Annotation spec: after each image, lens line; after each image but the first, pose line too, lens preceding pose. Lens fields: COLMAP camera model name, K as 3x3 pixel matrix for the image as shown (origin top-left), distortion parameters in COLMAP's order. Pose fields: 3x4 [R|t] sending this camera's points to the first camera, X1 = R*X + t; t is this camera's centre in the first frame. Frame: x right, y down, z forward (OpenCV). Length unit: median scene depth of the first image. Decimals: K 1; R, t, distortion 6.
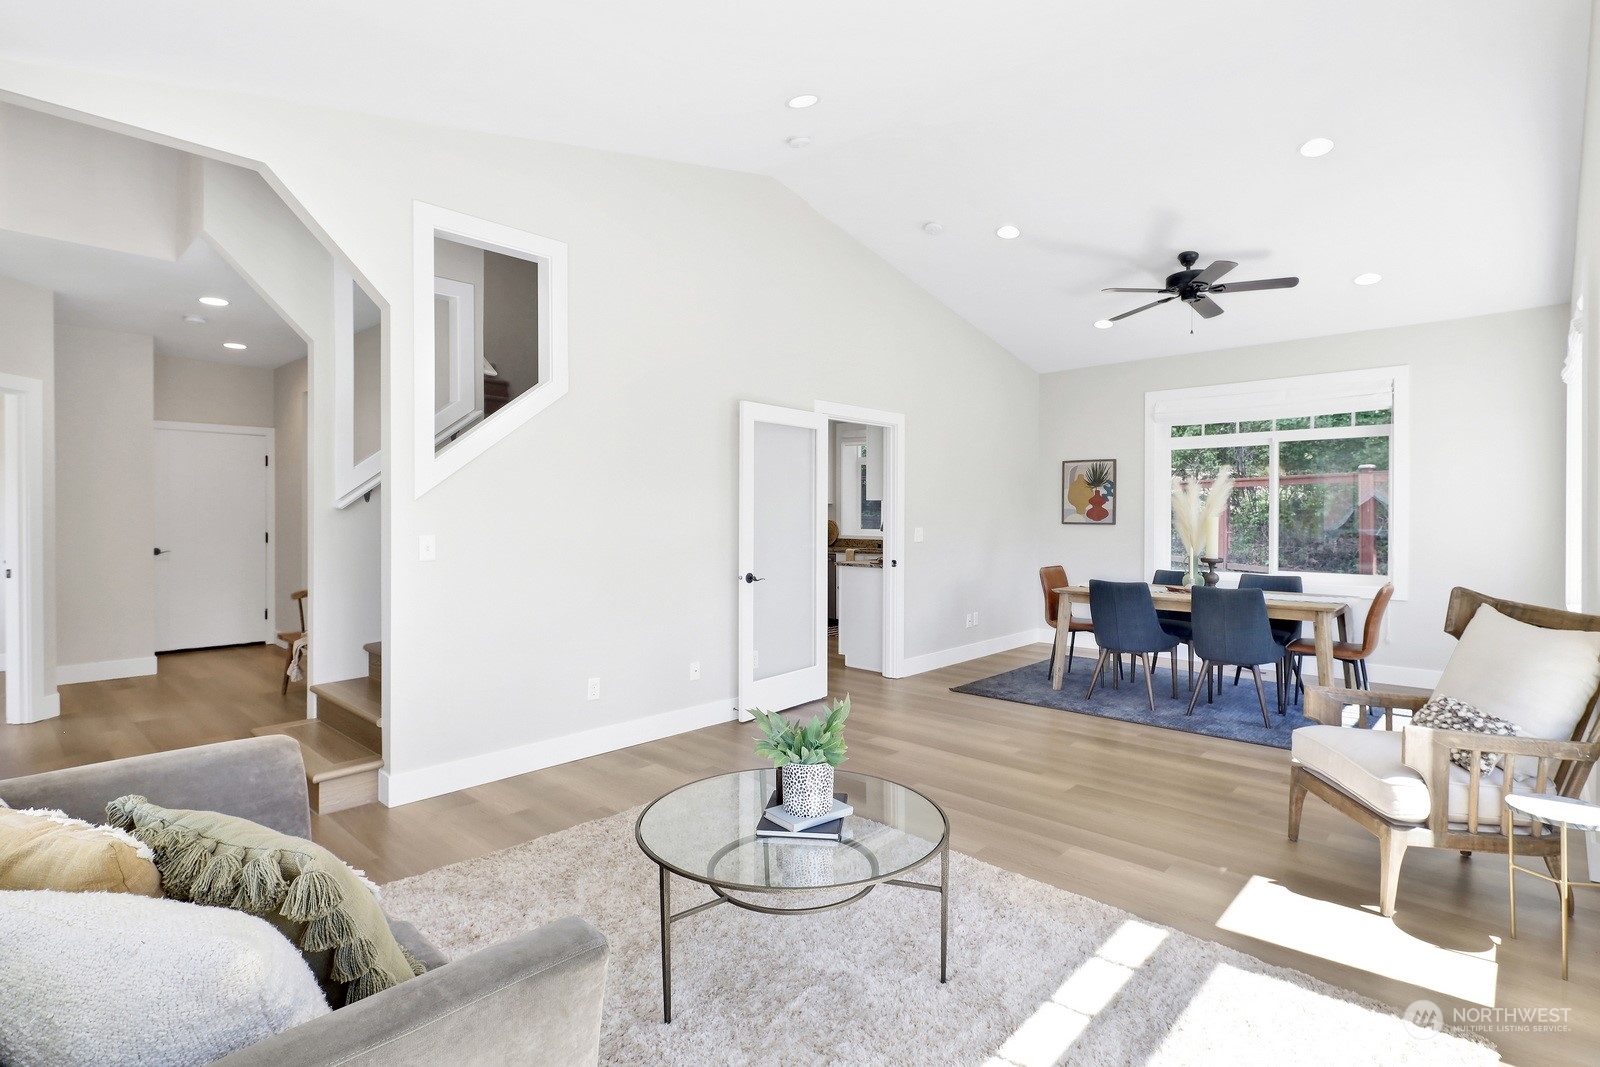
lens RADIAL K [[783.2, 0, 790.8], [0, 783.2, 514.0], [0, 0, 1]] dist [-0.002117, -0.001311]
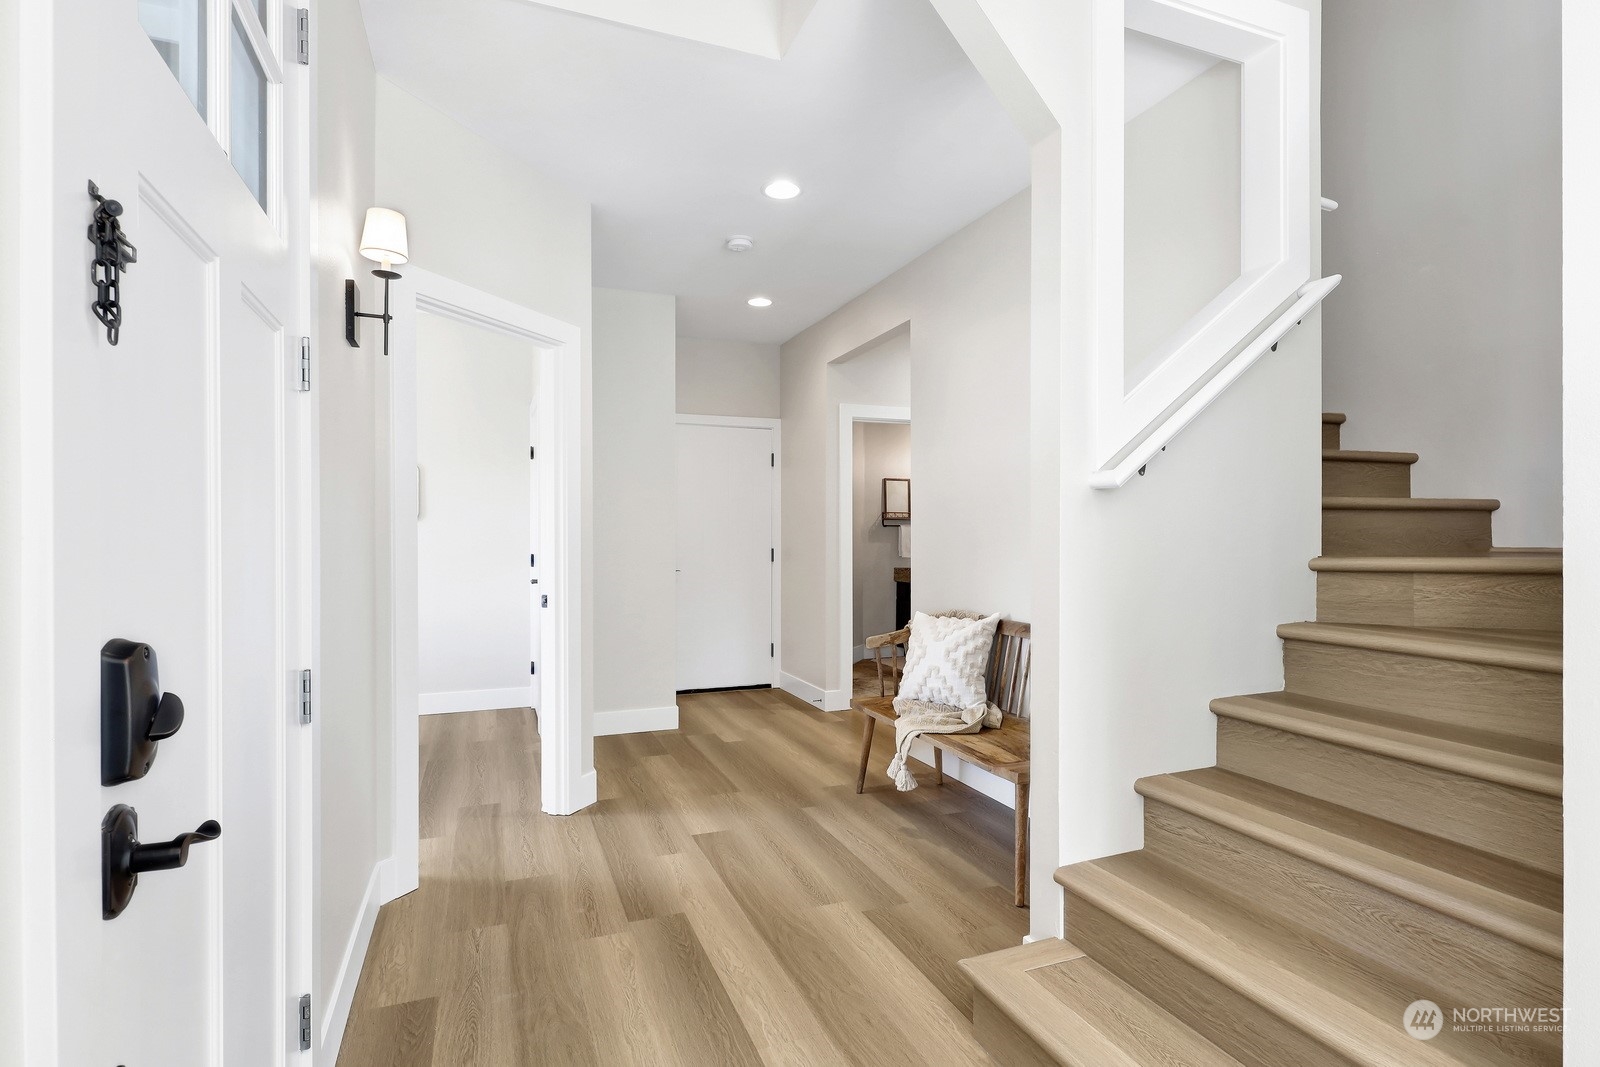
lens RADIAL K [[783.2, 0, 790.8], [0, 783.2, 514.0], [0, 0, 1]] dist [-0.002117, -0.001311]
pose [[0.901676, -0.018708, -0.432008, -0.418797], [0.007261, 0.999578, -0.028132, 0.015265], [0.432352, 0.022229, 0.901431, 0.385456]]
